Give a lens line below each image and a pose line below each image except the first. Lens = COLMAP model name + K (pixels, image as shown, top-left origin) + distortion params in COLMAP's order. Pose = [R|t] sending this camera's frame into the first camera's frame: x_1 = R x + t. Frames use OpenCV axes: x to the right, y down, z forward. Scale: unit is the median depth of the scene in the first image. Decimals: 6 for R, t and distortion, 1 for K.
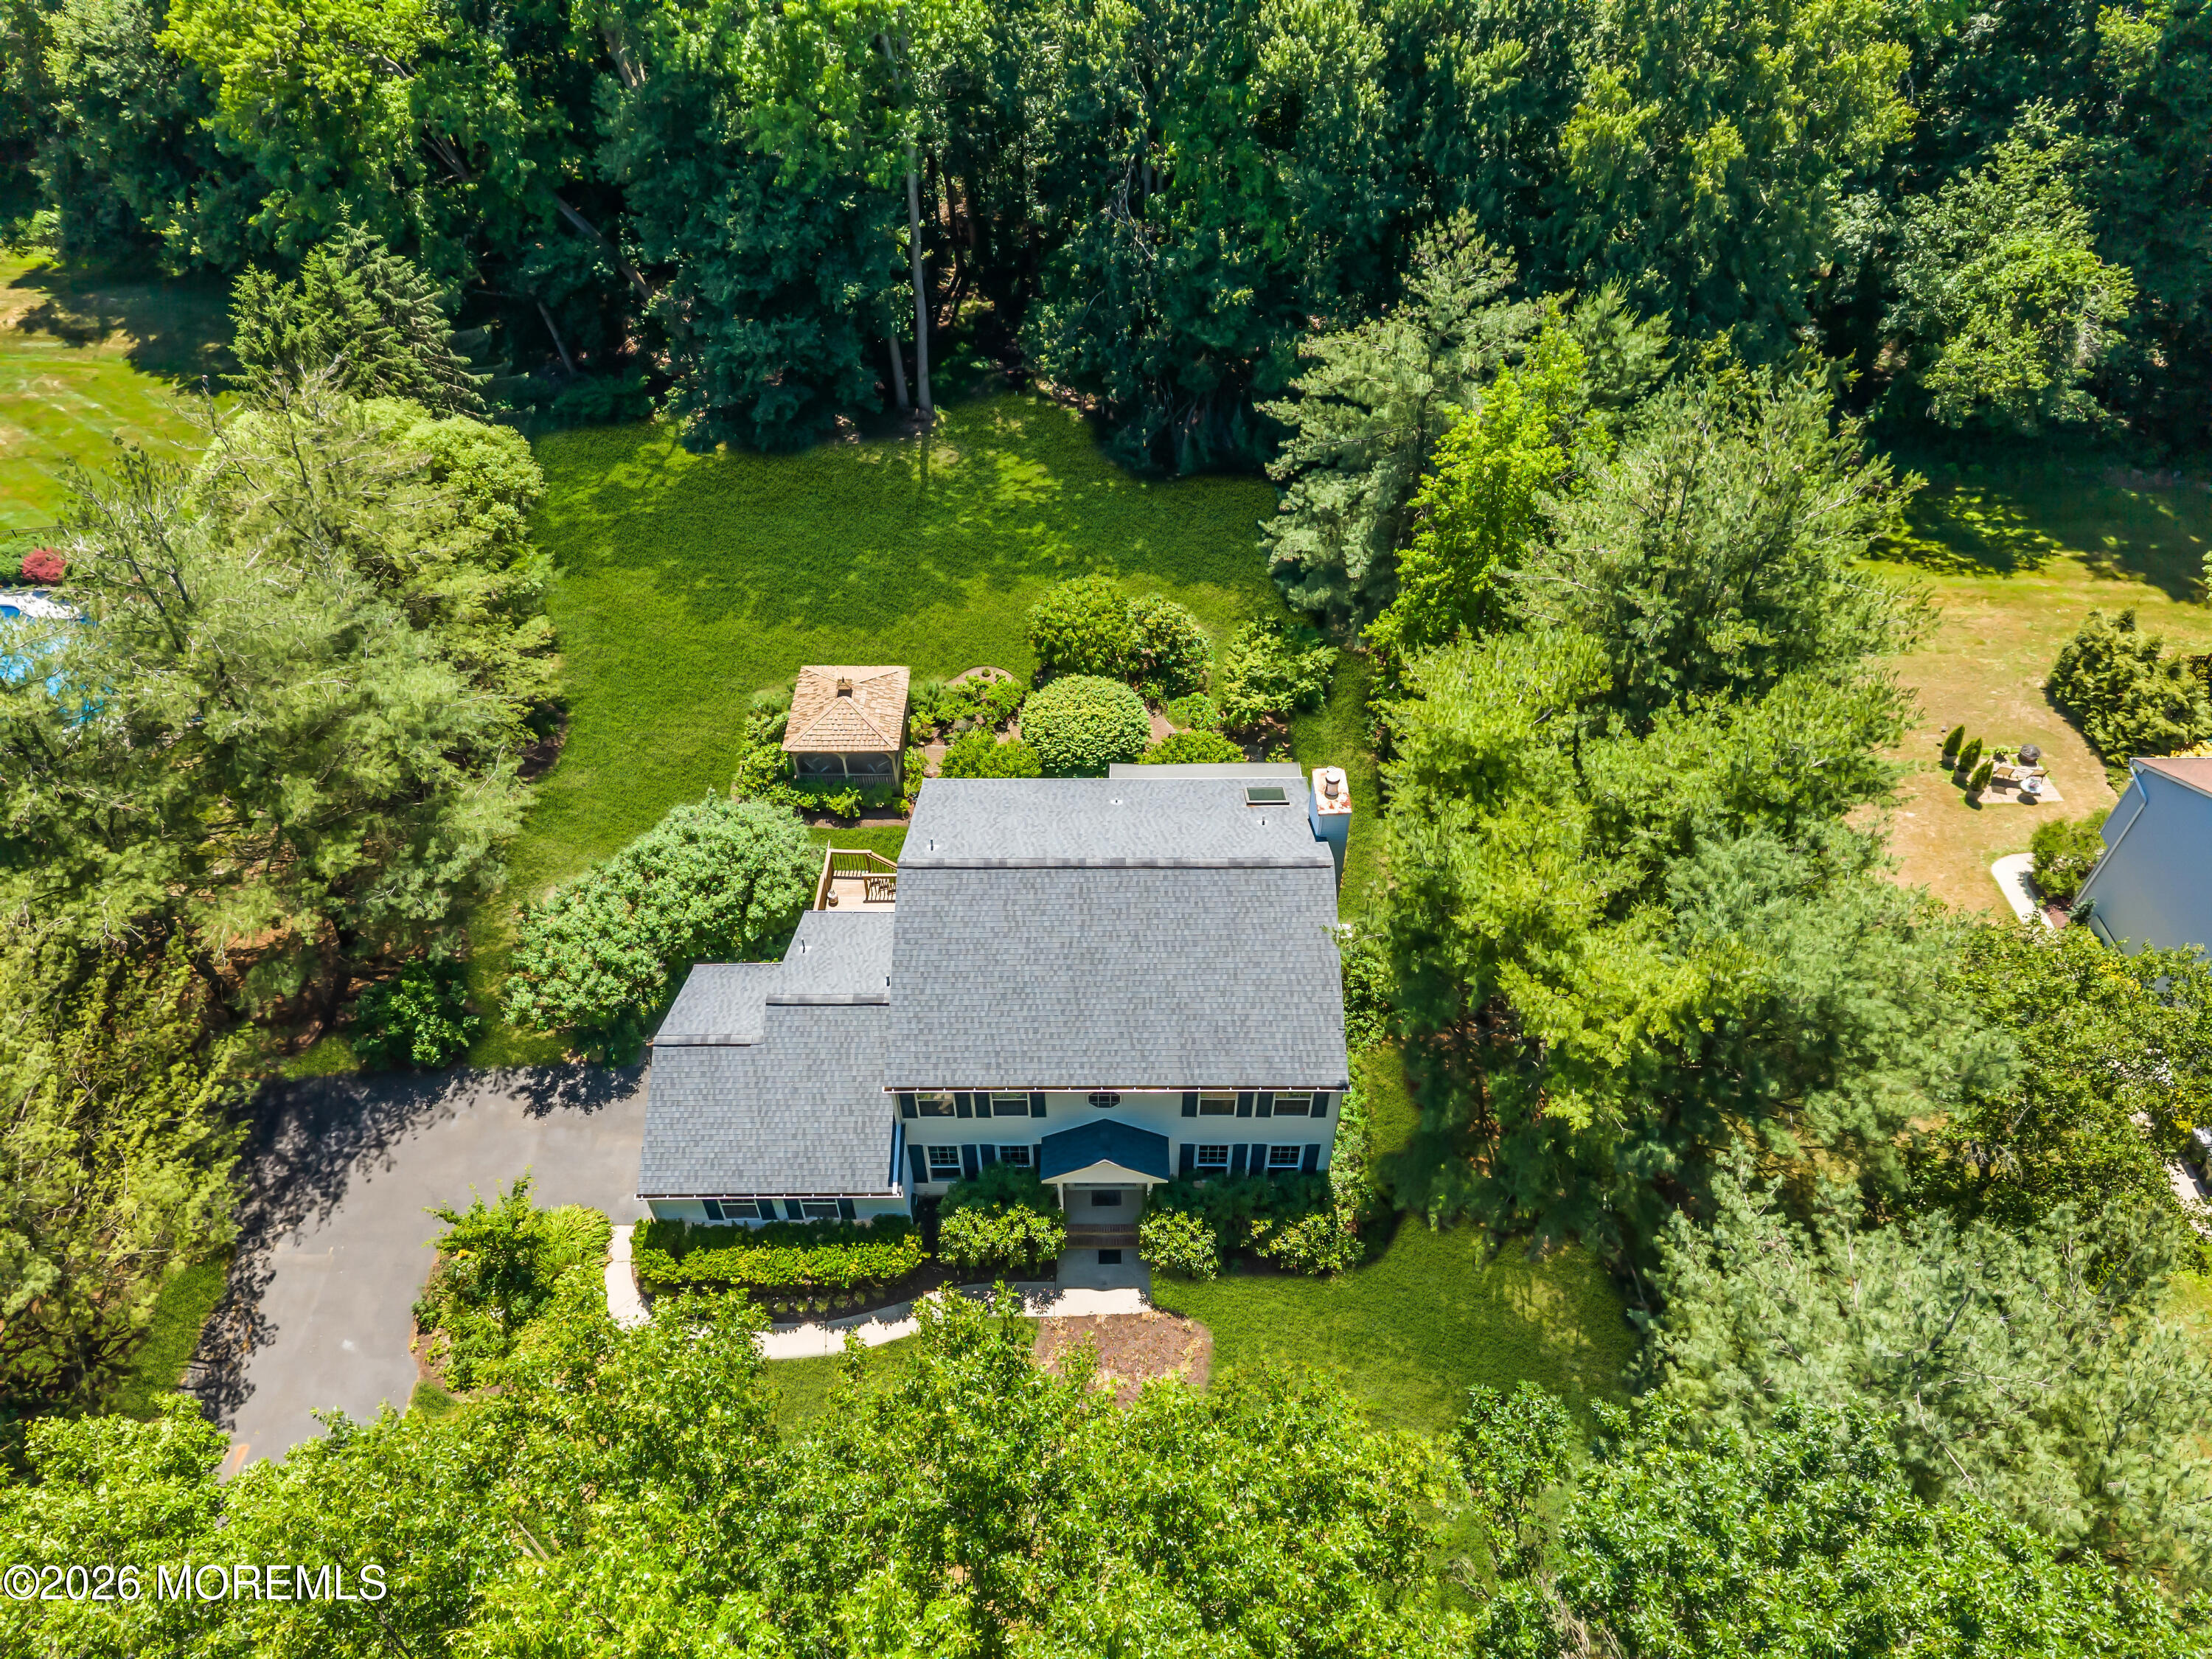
lens RADIAL K [[1567.2, 0, 1132.5], [0, 1567.2, 829.9], [0, 0, 1]] dist [0.038104, -0.051790]
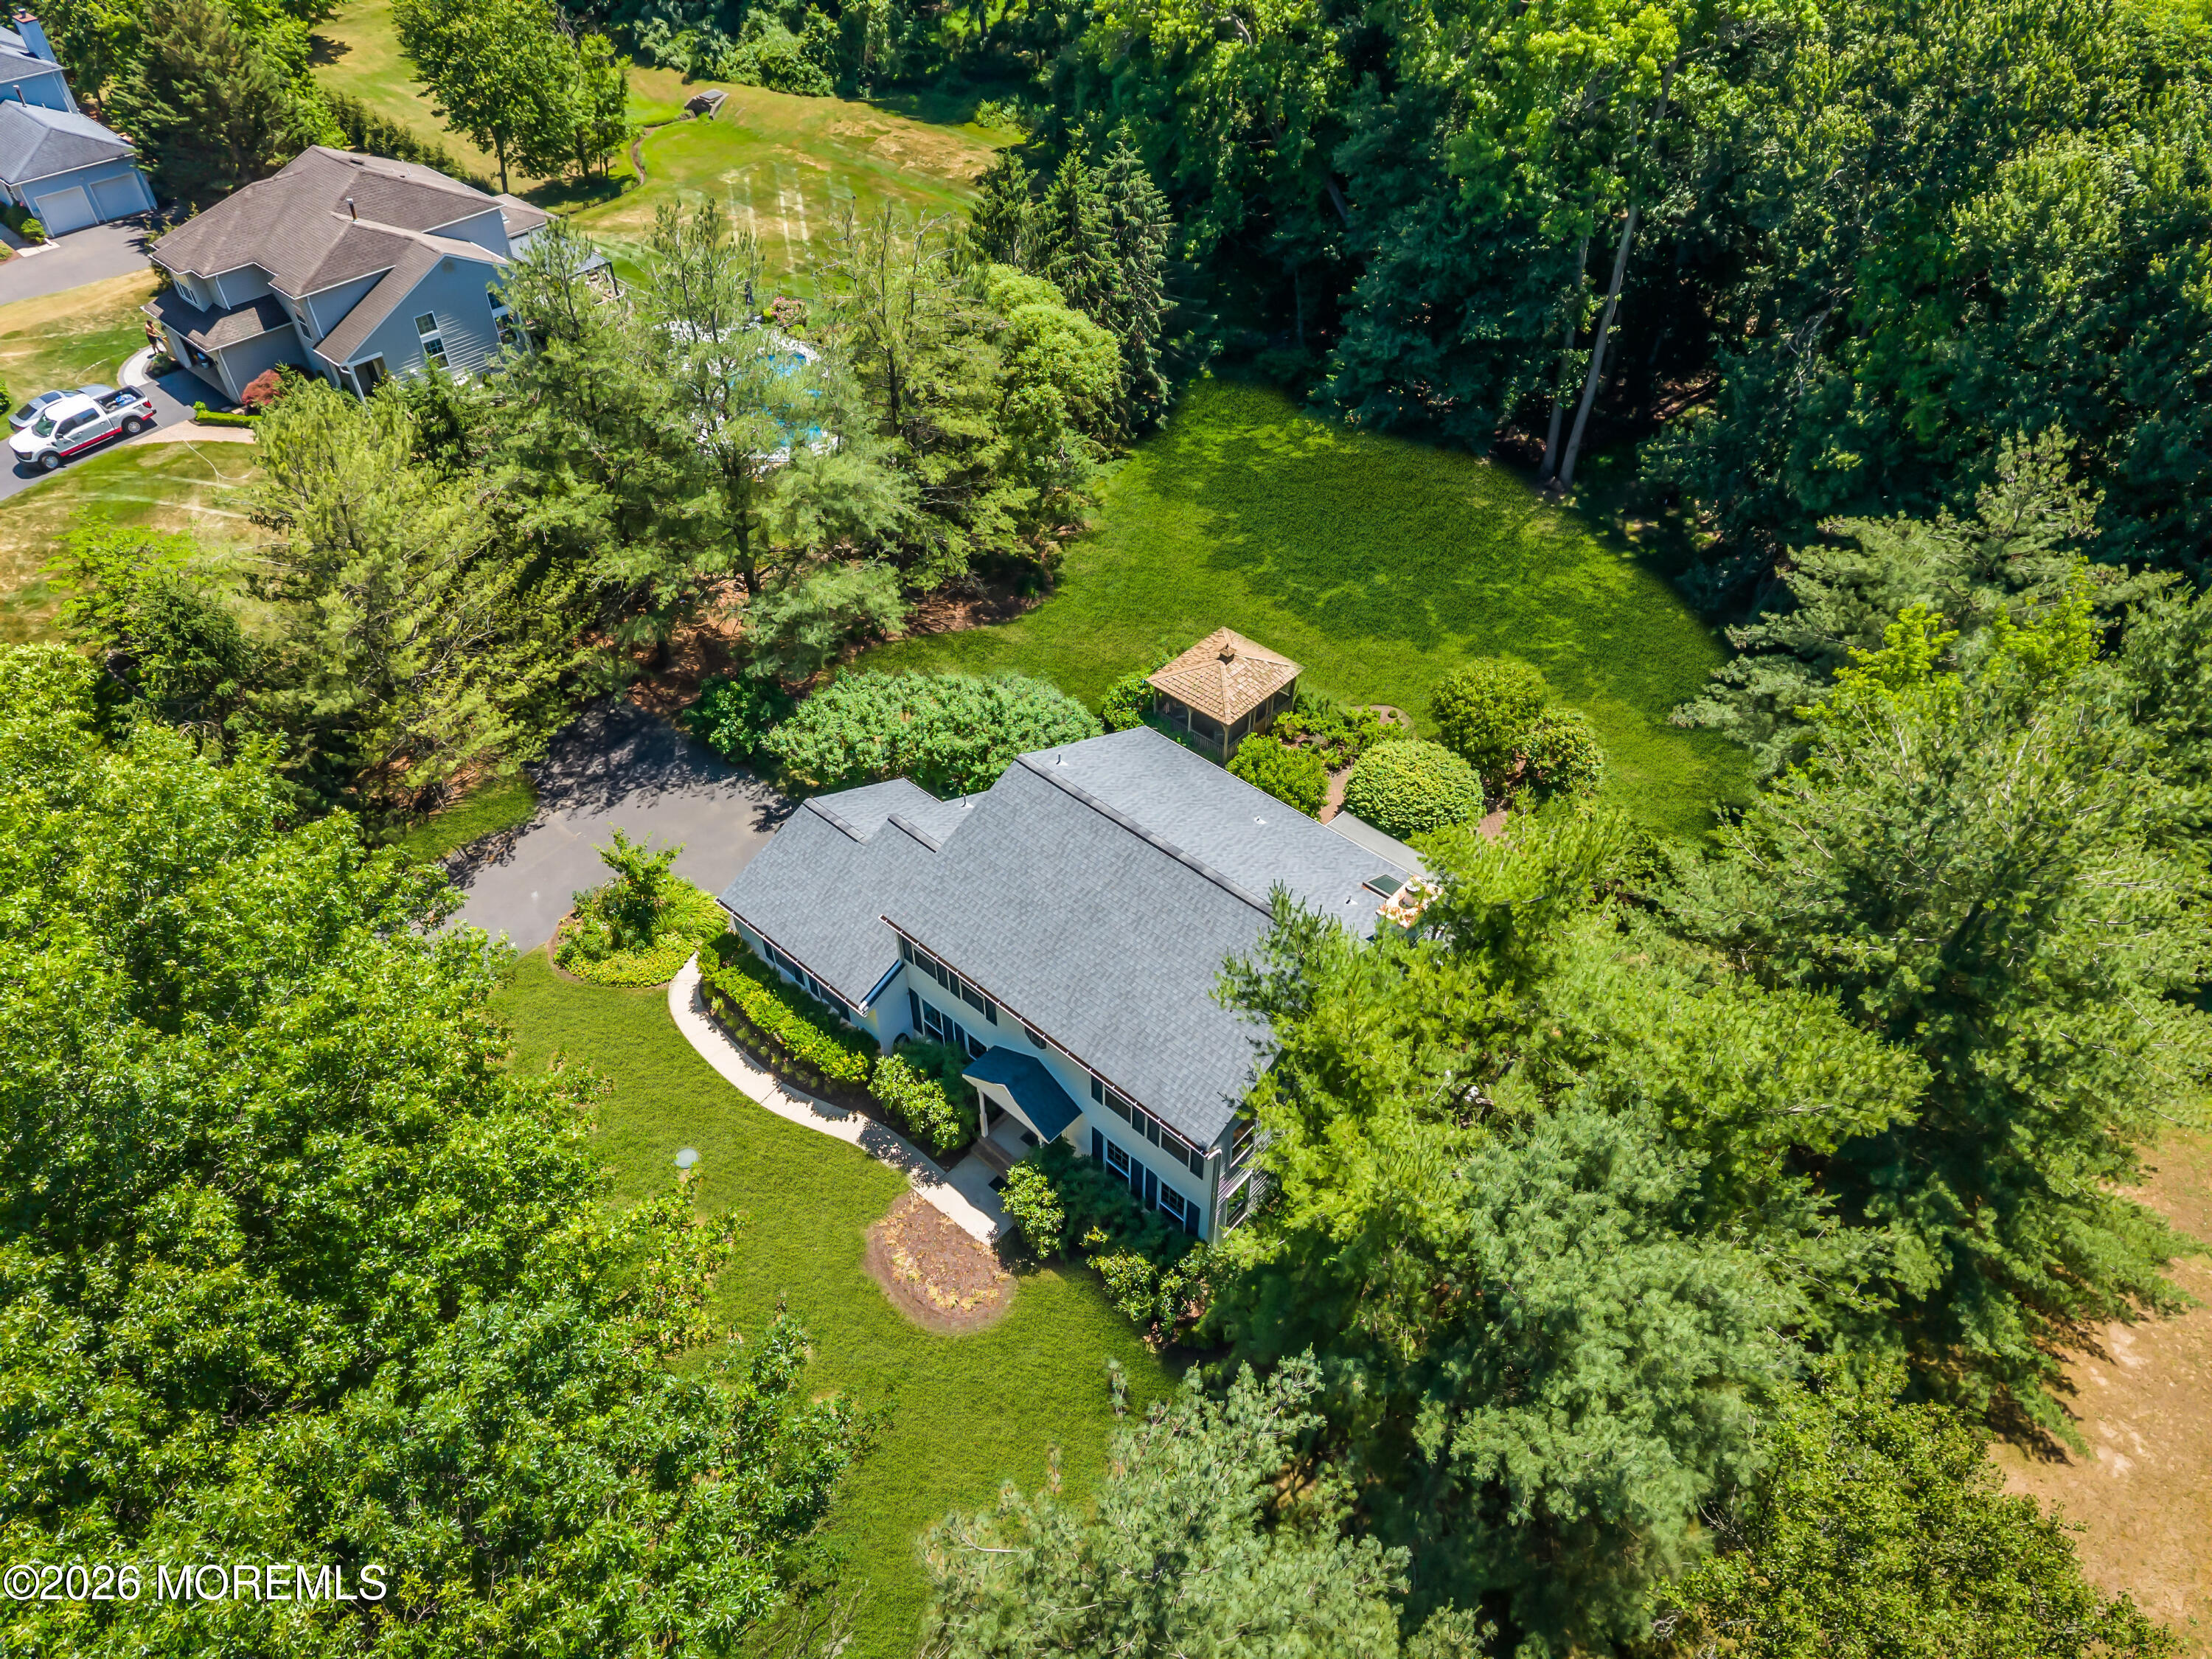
lens RADIAL K [[1547.9, 0, 1071.9], [0, 1547.9, 834.8], [0, 0, 1]] dist [0.030376, -0.040445]
pose [[0.729751, 0.462492, -0.503552, 0.390563], [-0.478391, 0.871577, 0.107220, -0.056743], [0.488472, 0.162651, 0.857286, 0.099924]]
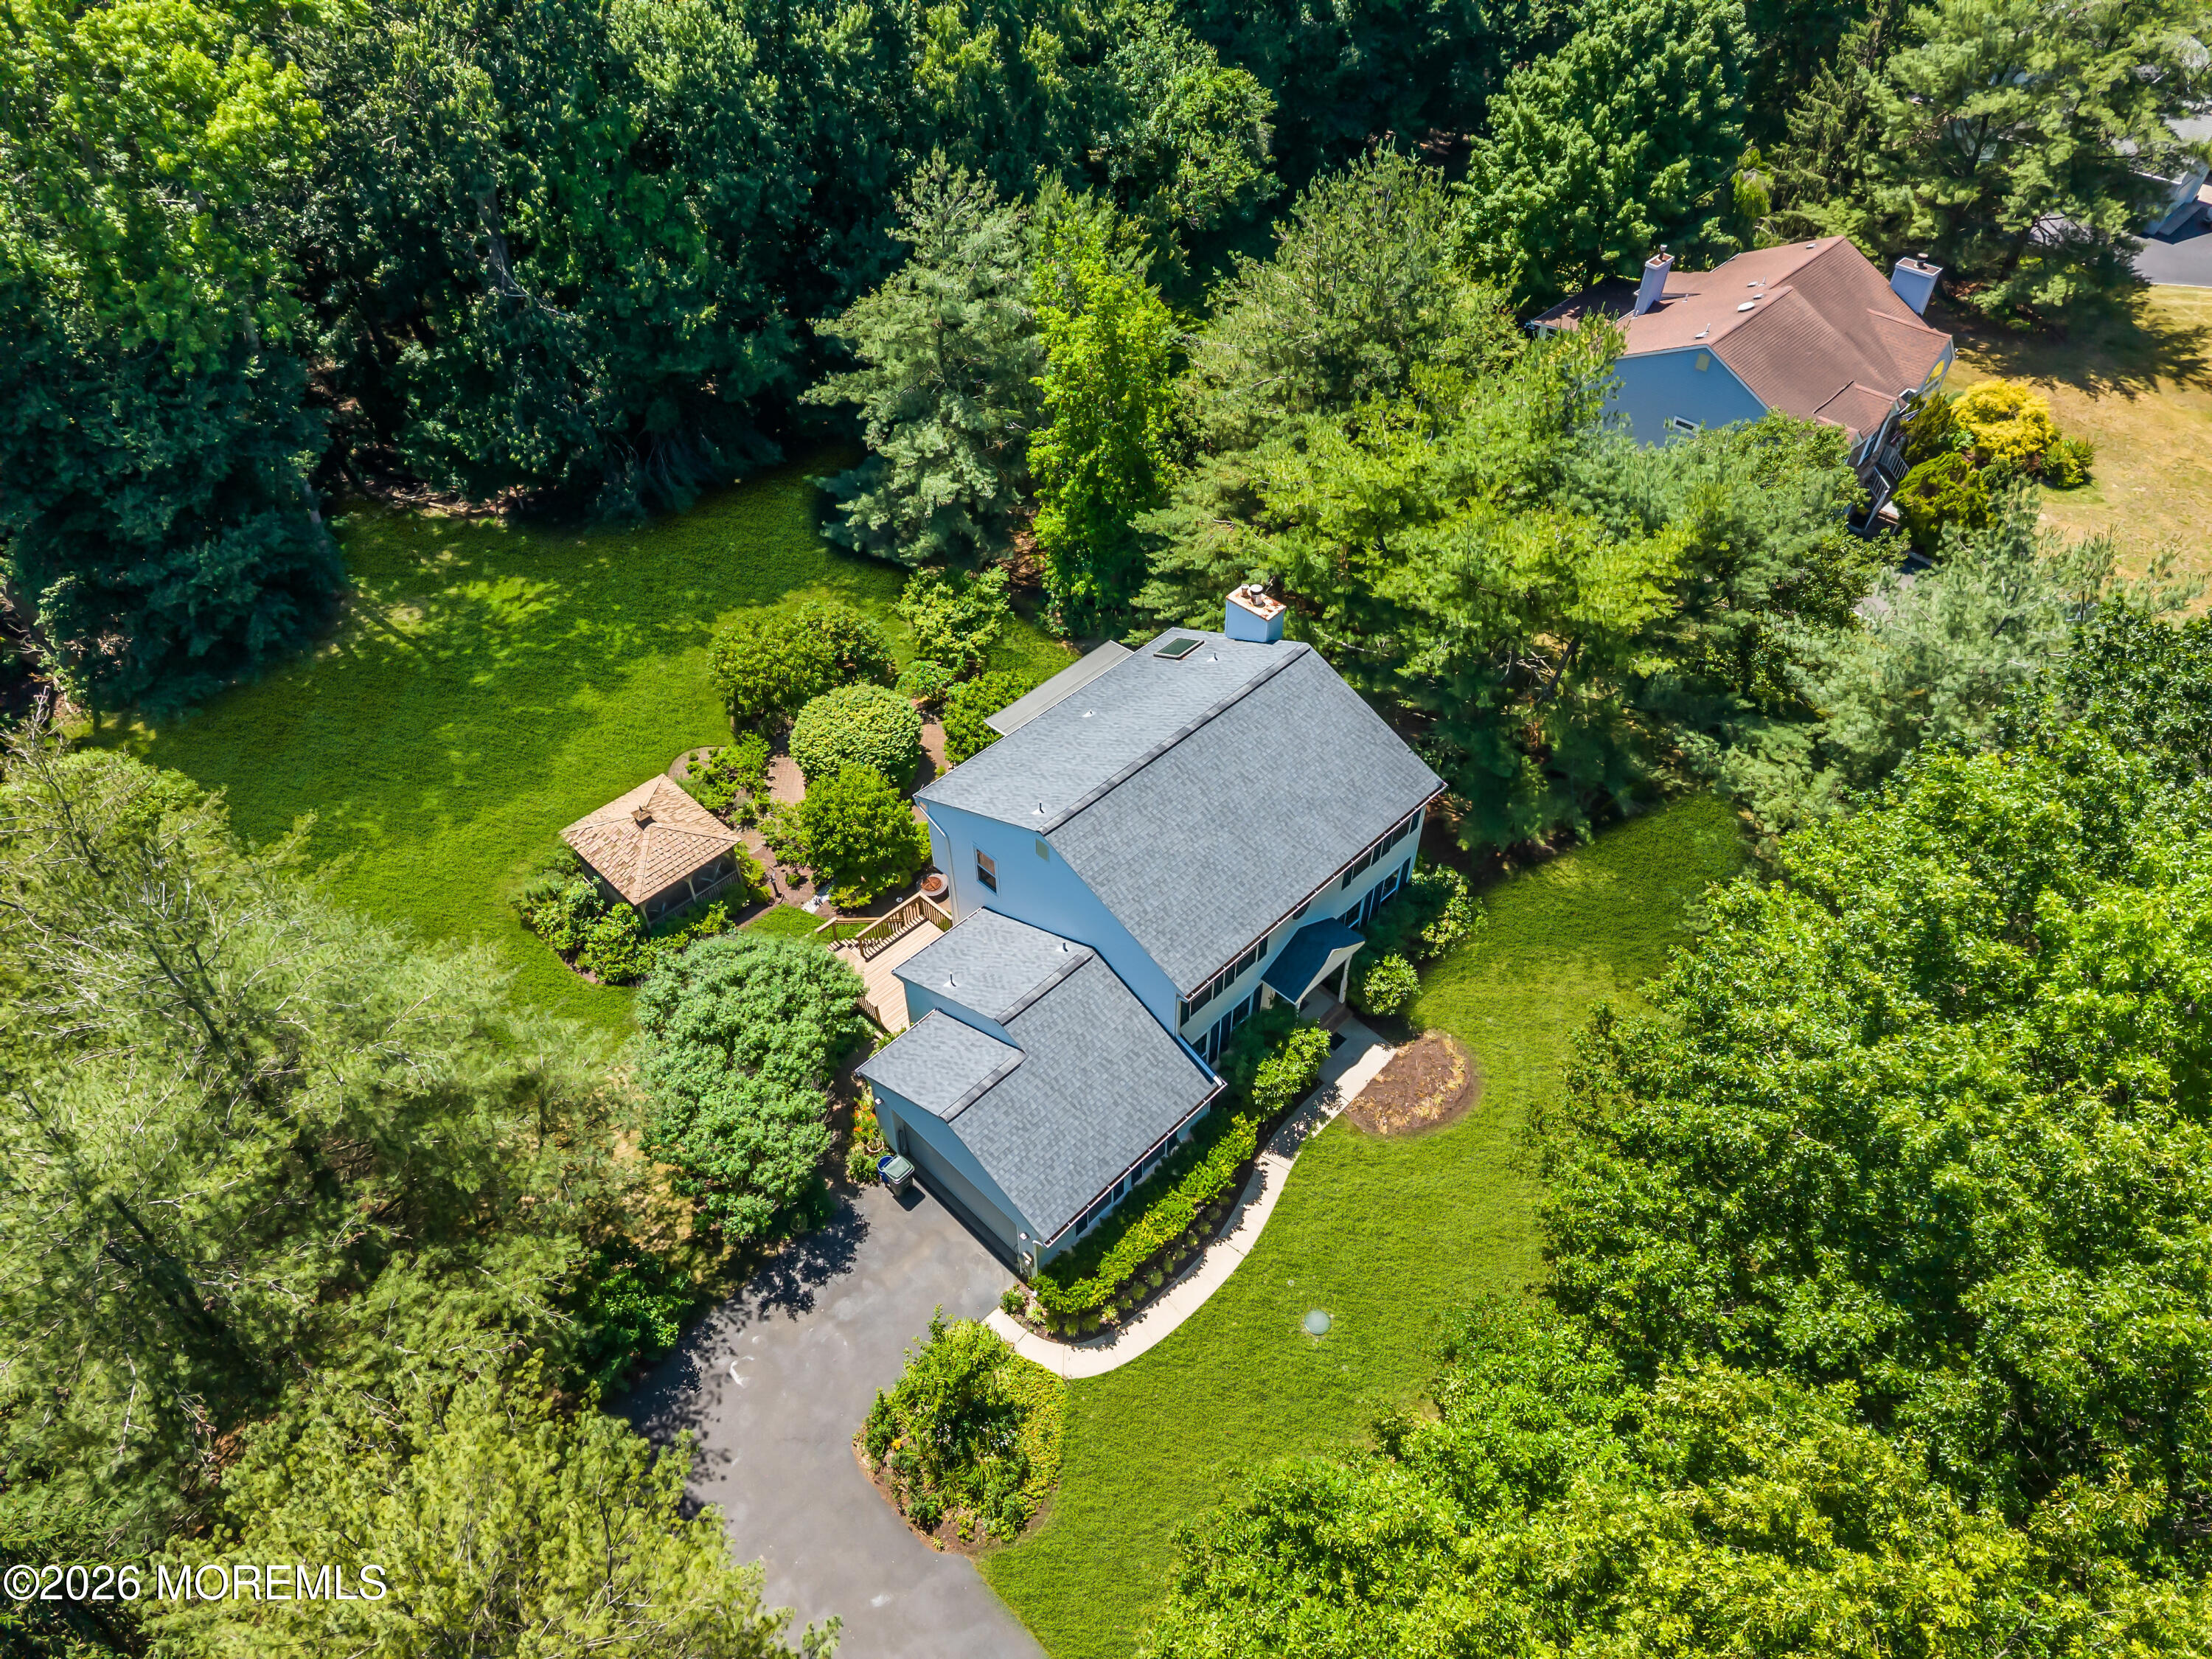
lens RADIAL K [[1551.4, 0, 1151.6], [0, 1551.4, 799.1], [0, 0, 1]] dist [0.032524, -0.000207]
pose [[0.686919, -0.496208, 0.530962, -0.562460], [0.507642, 0.850440, 0.138026, -0.091114], [-0.520041, 0.174726, 0.836079, 0.090666]]
